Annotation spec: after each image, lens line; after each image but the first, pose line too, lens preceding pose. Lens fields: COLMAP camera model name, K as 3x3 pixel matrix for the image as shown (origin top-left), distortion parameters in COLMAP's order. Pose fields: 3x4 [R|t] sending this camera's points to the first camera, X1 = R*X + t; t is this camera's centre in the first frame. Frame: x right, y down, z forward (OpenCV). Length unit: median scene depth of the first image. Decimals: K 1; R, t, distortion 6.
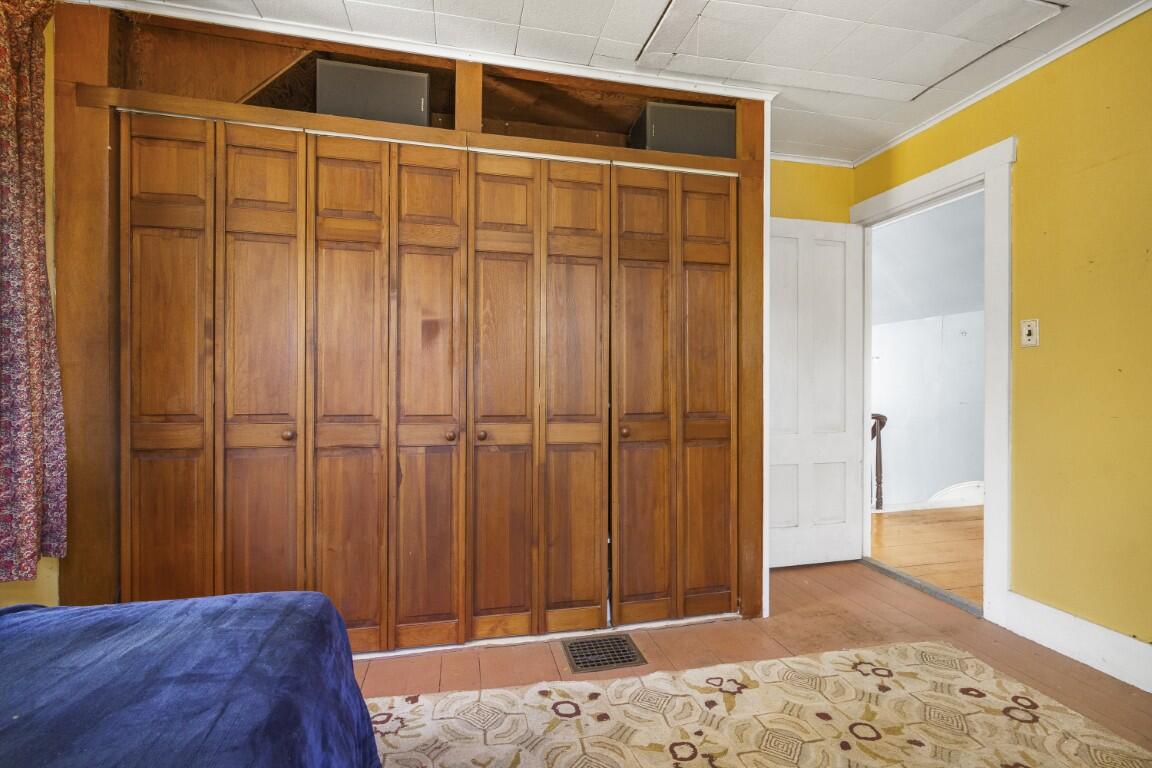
lens RADIAL K [[523.1, 0, 572.2], [0, 523.1, 379.5], [0, 0, 1]] dist [-0.004077, 0.000616]
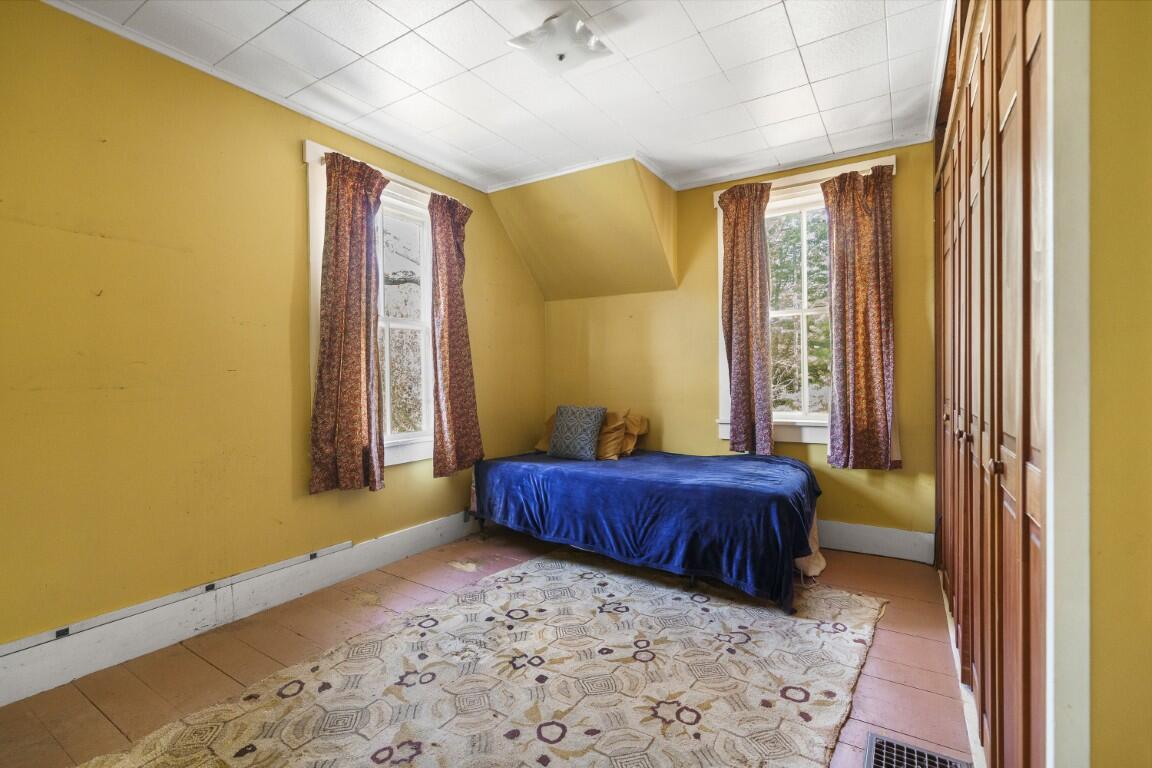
lens RADIAL K [[523.1, 0, 572.4], [0, 523.1, 386.9], [0, 0, 1]] dist [-0.004077, 0.000616]
pose [[-0.714662, 0.017435, -0.699252, 1.024326], [0.012148, 0.999848, 0.012514, 0.016240], [0.699364, 0.000448, -0.714765, 1.461202]]
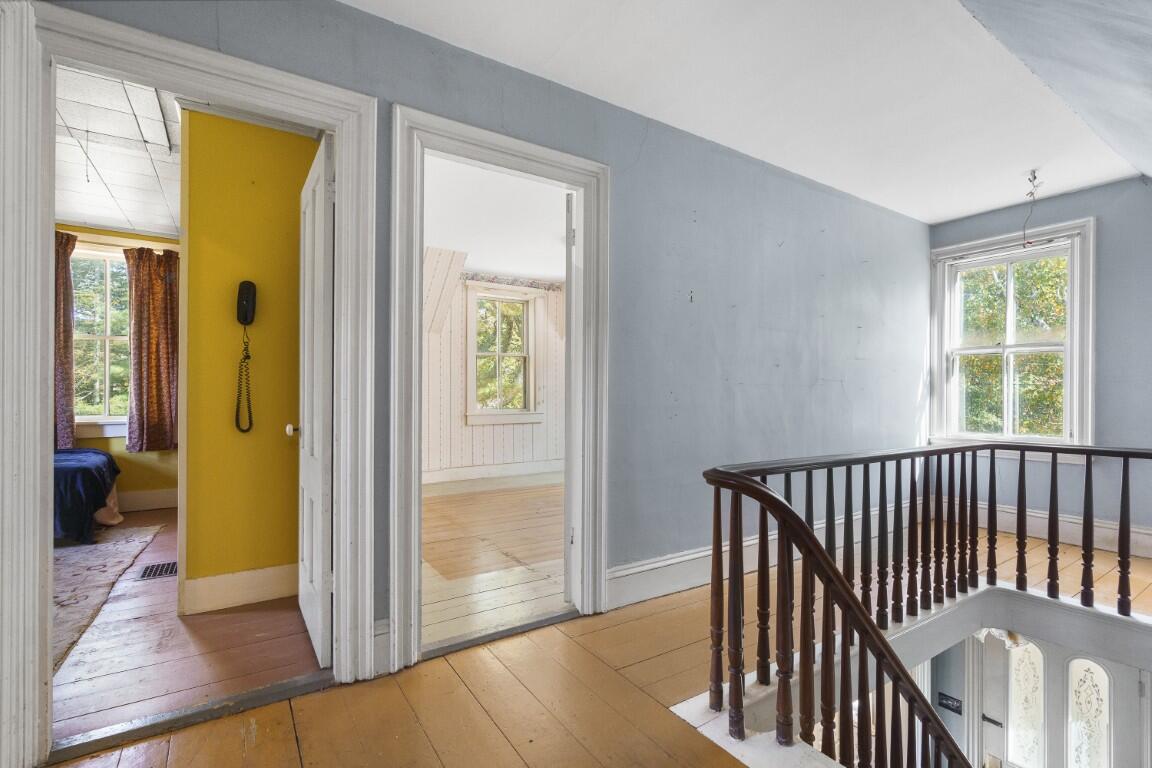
lens RADIAL K [[523.1, 0, 574.7], [0, 523.1, 389.5], [0, 0, 1]] dist [-0.004077, 0.000616]
pose [[0.343283, -0.001853, -0.939230, 2.281300], [-0.003442, 0.999989, -0.003231, 0.024142], [0.939226, 0.004342, 0.343272, 1.971666]]
